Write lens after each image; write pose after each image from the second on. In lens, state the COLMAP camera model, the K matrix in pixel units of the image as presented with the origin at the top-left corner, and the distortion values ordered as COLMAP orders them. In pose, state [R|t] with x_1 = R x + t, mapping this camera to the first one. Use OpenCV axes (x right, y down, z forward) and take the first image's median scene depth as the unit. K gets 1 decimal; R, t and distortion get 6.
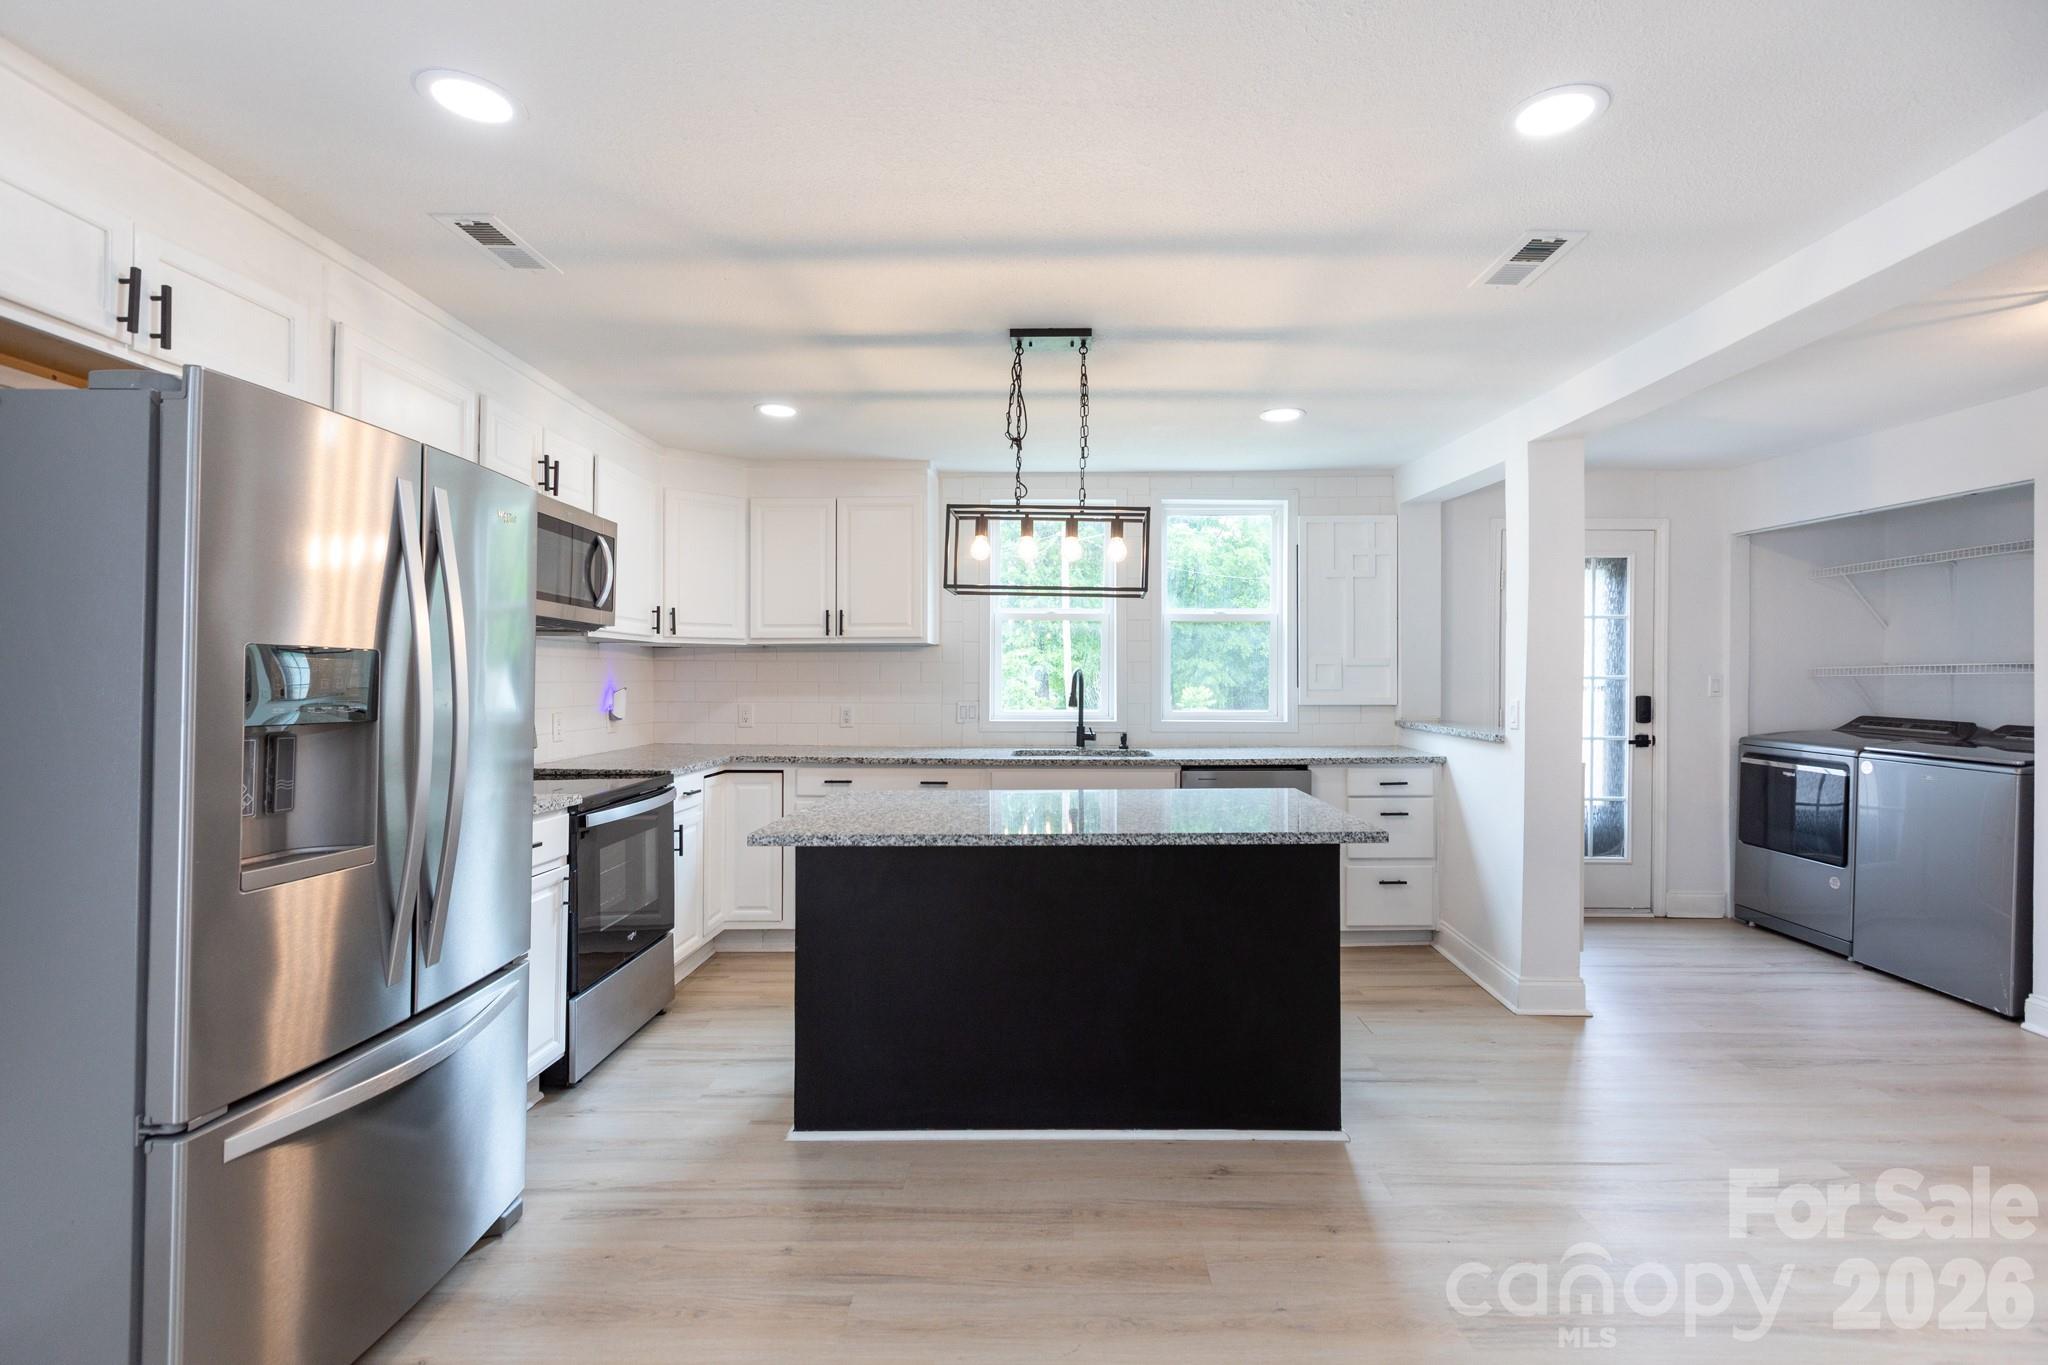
lens RADIAL K [[935.1, 0, 1054.6], [0, 935.1, 668.7], [0, 0, 1]] dist [0.009697, -0.005636]
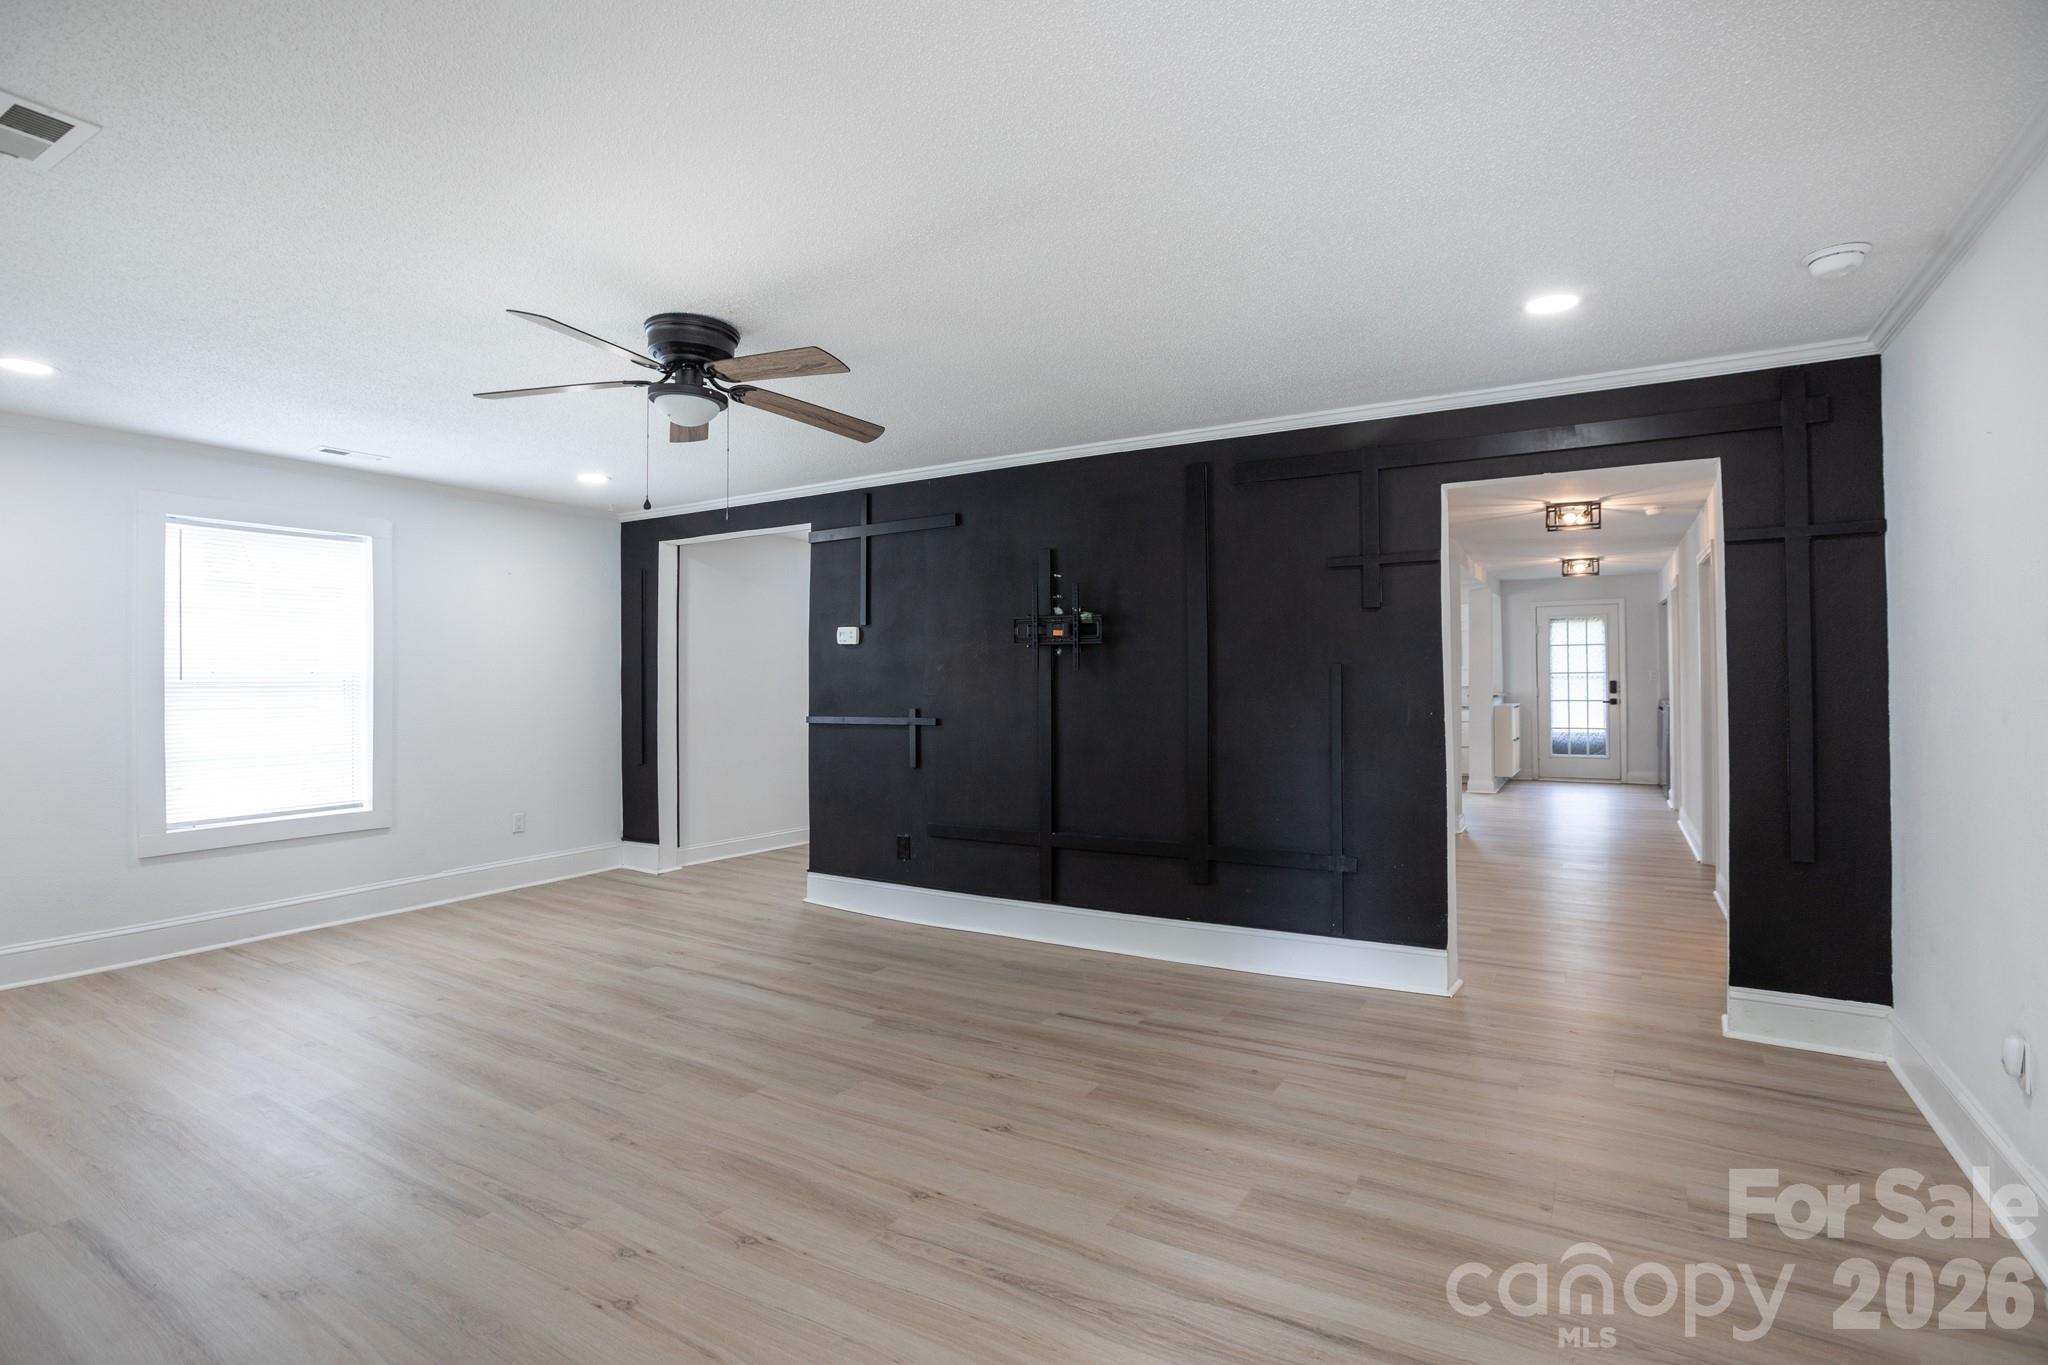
lens RADIAL K [[992.7, 0, 993.2], [0, 992.7, 688.1], [0, 0, 1]] dist [-0.030271, 0.000747]
pose [[0.837725, -0.020221, -0.545718, 0.764314], [0.025094, 0.999684, 0.001480, 0.008847], [0.545516, -0.014934, 0.837968, -1.852649]]
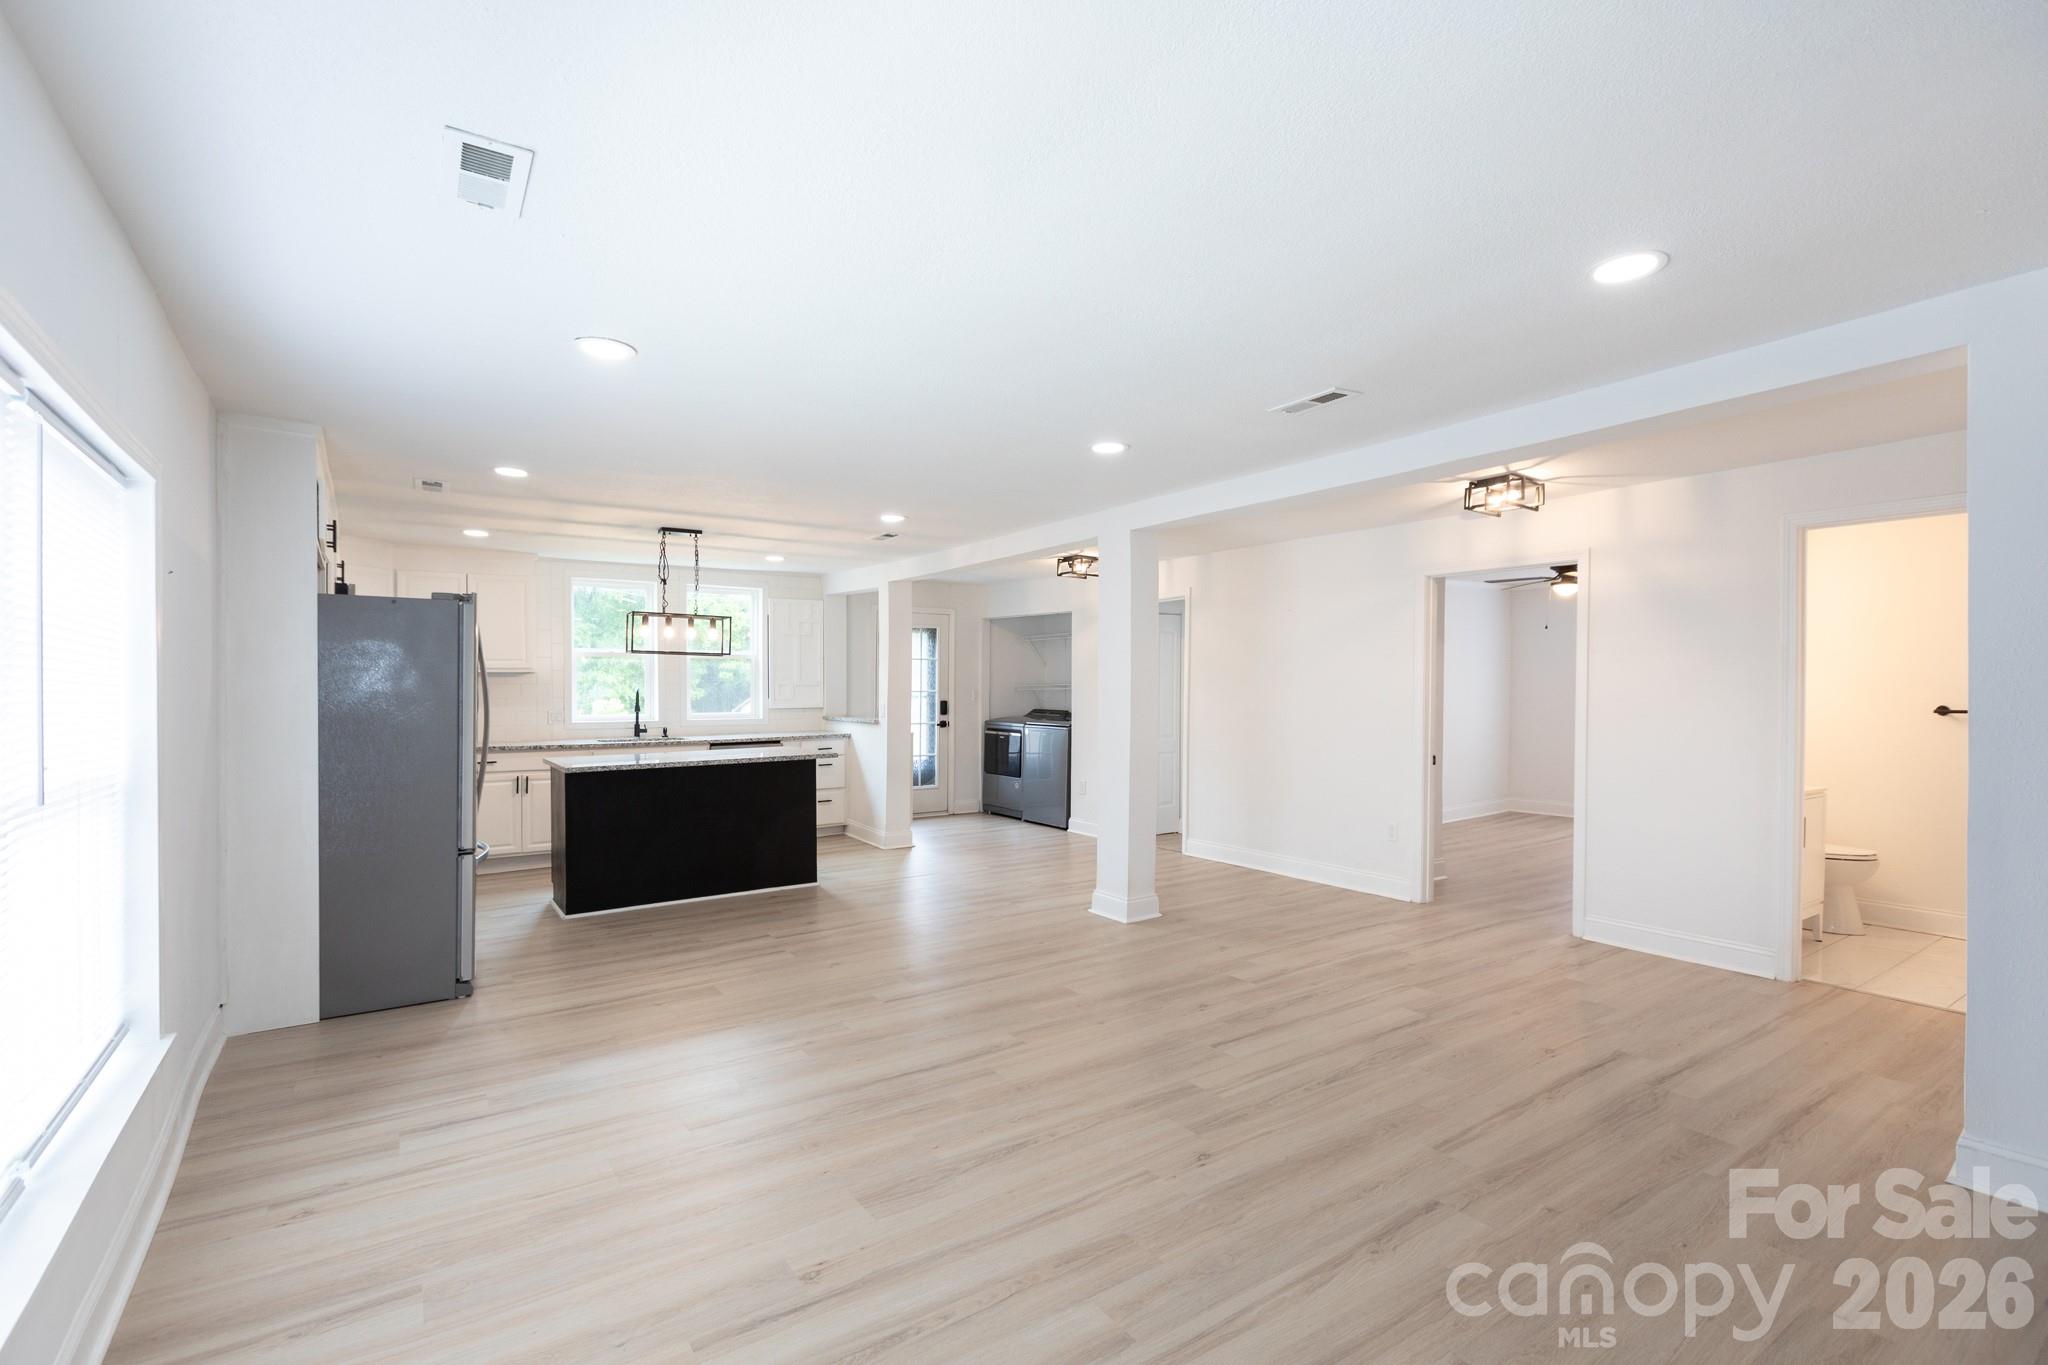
lens RADIAL K [[935.1, 0, 1020.9], [0, 935.1, 684.6], [0, 0, 1]] dist [0.009697, -0.005636]
pose [[0.826036, -0.002663, 0.563611, -0.374346], [0.000125, 0.999990, 0.004541, -0.014708], [-0.563618, -0.003681, 0.826028, -0.780526]]
